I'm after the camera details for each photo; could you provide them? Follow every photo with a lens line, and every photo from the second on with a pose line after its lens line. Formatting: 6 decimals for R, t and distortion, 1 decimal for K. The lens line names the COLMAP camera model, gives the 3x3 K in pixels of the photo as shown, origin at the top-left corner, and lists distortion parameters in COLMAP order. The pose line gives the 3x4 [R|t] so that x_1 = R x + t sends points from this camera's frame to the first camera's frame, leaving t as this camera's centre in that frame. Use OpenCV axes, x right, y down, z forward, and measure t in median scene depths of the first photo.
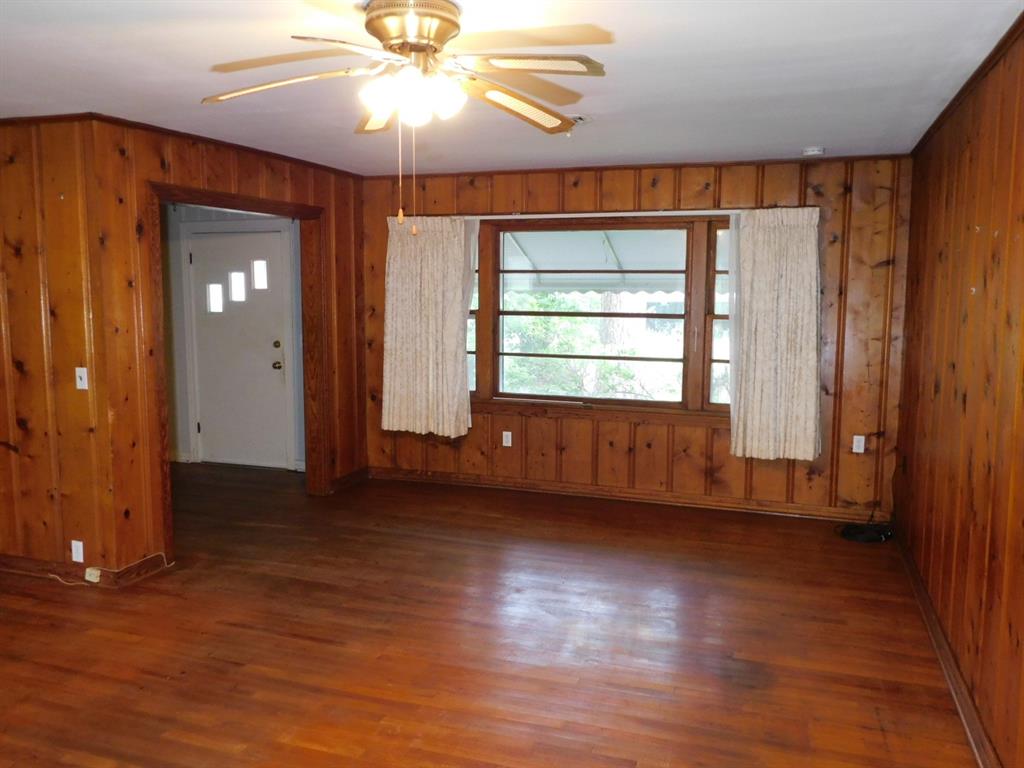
lens RADIAL K [[820.1, 0, 512.5], [0, 820.1, 376.7], [0, 0, 1]] dist [-0.005883, 0.005989]
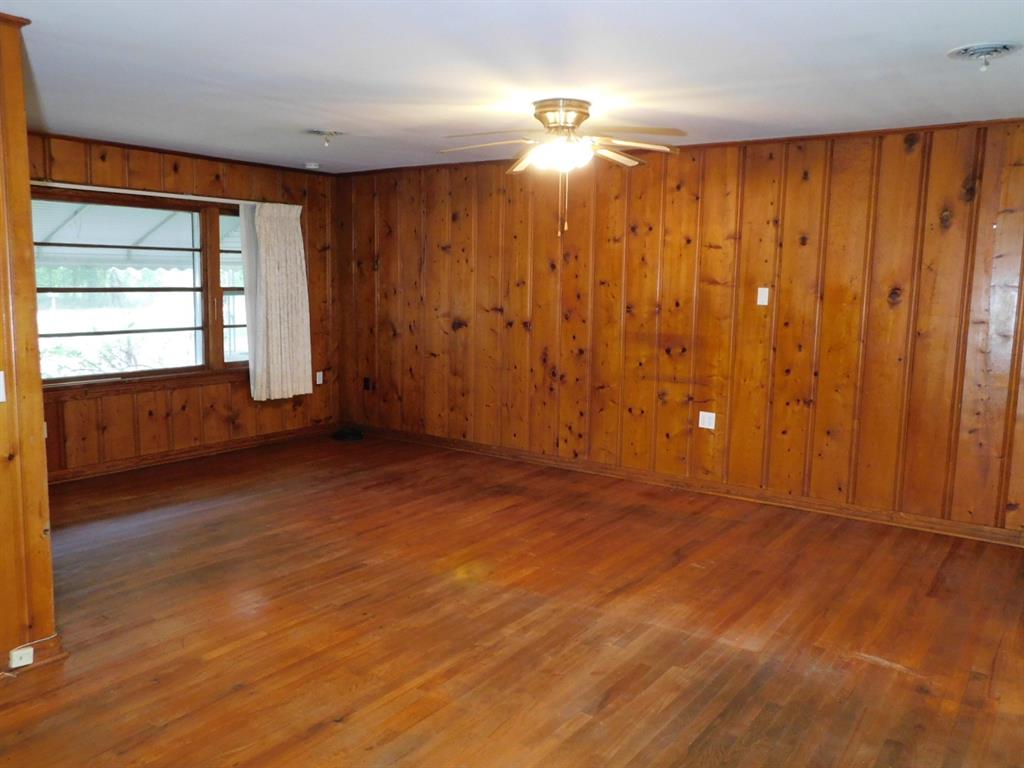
lens RADIAL K [[820.1, 0, 513.9], [0, 820.1, 387.5], [0, 0, 1]] dist [-0.005883, 0.005989]
pose [[0.288244, -0.135601, 0.947907, -0.802528], [0.084437, 0.989666, 0.115898, -0.035702], [-0.953827, 0.046632, 0.296715, 0.265360]]
